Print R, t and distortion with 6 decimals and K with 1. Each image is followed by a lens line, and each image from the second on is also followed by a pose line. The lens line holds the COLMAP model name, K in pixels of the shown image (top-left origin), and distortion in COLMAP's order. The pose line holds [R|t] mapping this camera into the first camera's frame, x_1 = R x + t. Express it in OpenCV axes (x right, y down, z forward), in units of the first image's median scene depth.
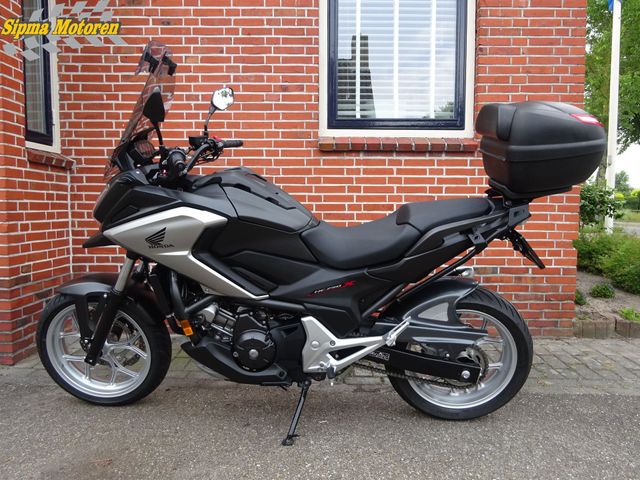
lens RADIAL K [[468.4, 0, 318.7], [0, 468.4, 241.1], [0, 0, 1]] dist [0.006586, -0.011044]
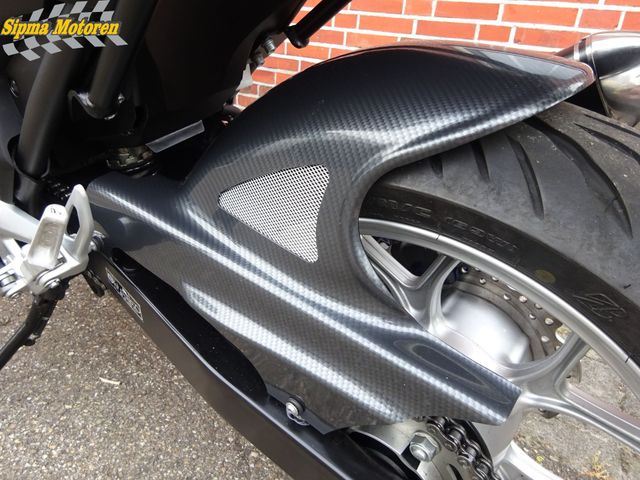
lens RADIAL K [[468.4, 0, 320.0], [0, 468.4, 240.3], [0, 0, 1]] dist [0.006586, -0.011044]
pose [[0.833059, 0.290243, -0.470927, 0.240059], [-0.126330, 0.928622, 0.348857, 0.062483], [0.538567, -0.231127, 0.810263, 0.557585]]
